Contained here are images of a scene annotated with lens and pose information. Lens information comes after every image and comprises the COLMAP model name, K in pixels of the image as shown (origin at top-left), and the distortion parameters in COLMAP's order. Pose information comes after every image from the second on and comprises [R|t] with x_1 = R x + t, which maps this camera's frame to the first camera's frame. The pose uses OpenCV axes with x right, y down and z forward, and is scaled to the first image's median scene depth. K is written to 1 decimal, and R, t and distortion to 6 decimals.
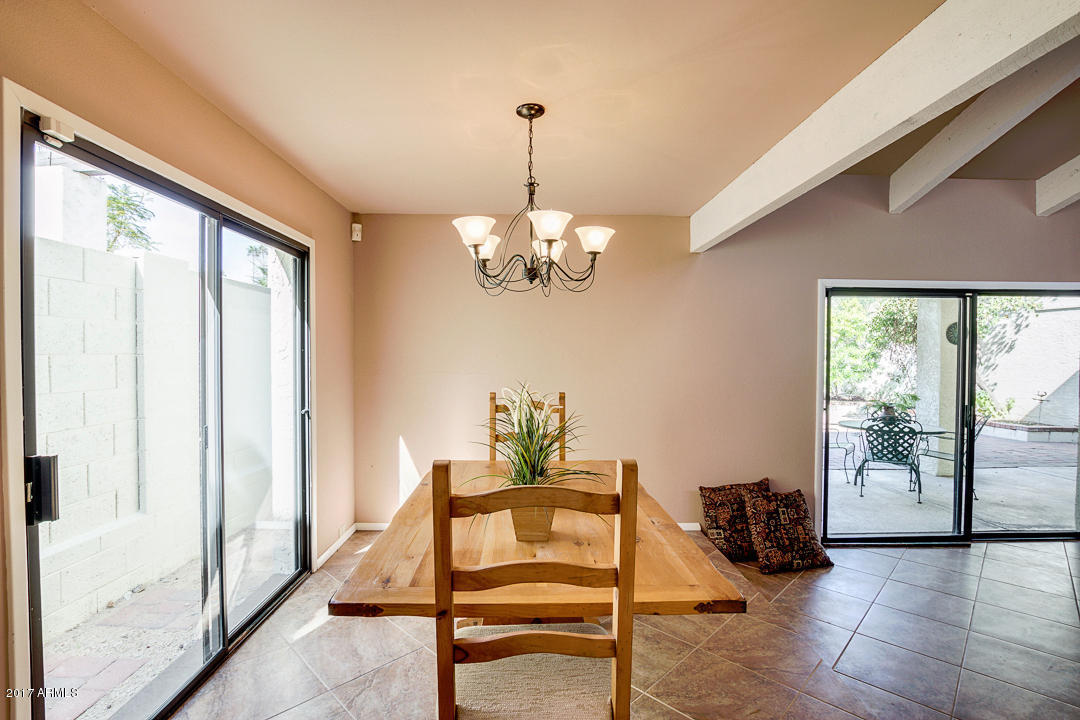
lens RADIAL K [[510.5, 0, 530.1], [0, 510.5, 355.6], [0, 0, 1]] dist [0.001909, 0.000148]
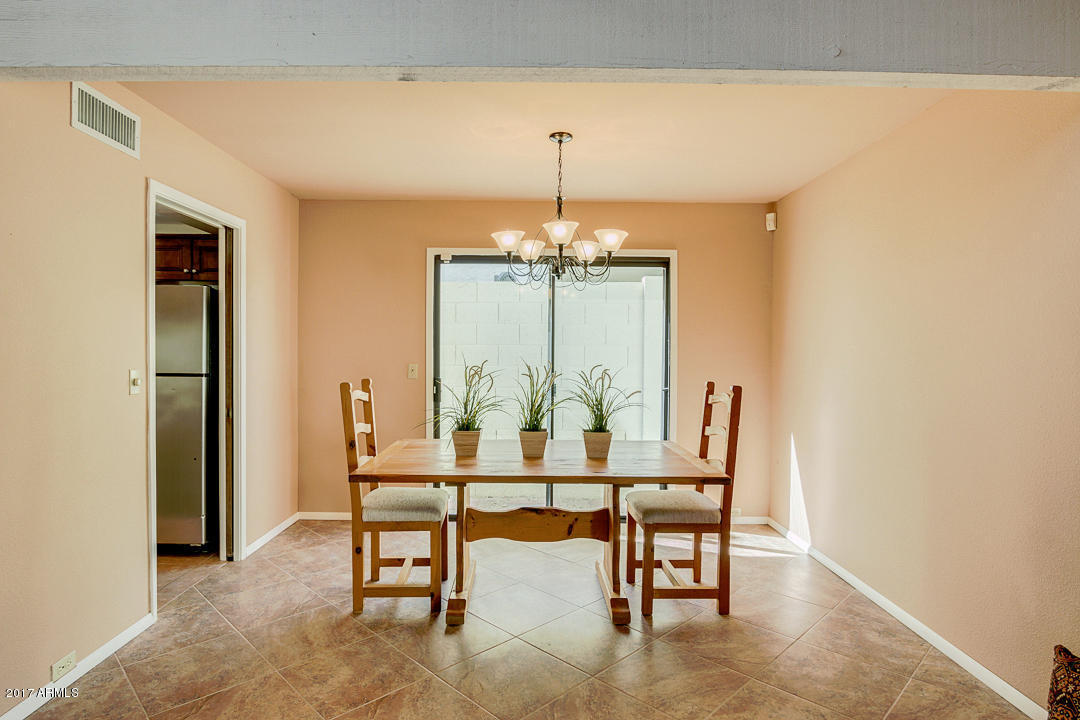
lens RADIAL K [[577.7, 0, 536.9], [0, 577.7, 360.8], [0, 0, 1]] dist [-0.031482, 0.000587]
pose [[-0.019696, 0.001743, -0.999804, 0.966219], [-0.019282, 0.999812, 0.002123, 0.041895], [0.999620, 0.019320, -0.019659, 0.712930]]
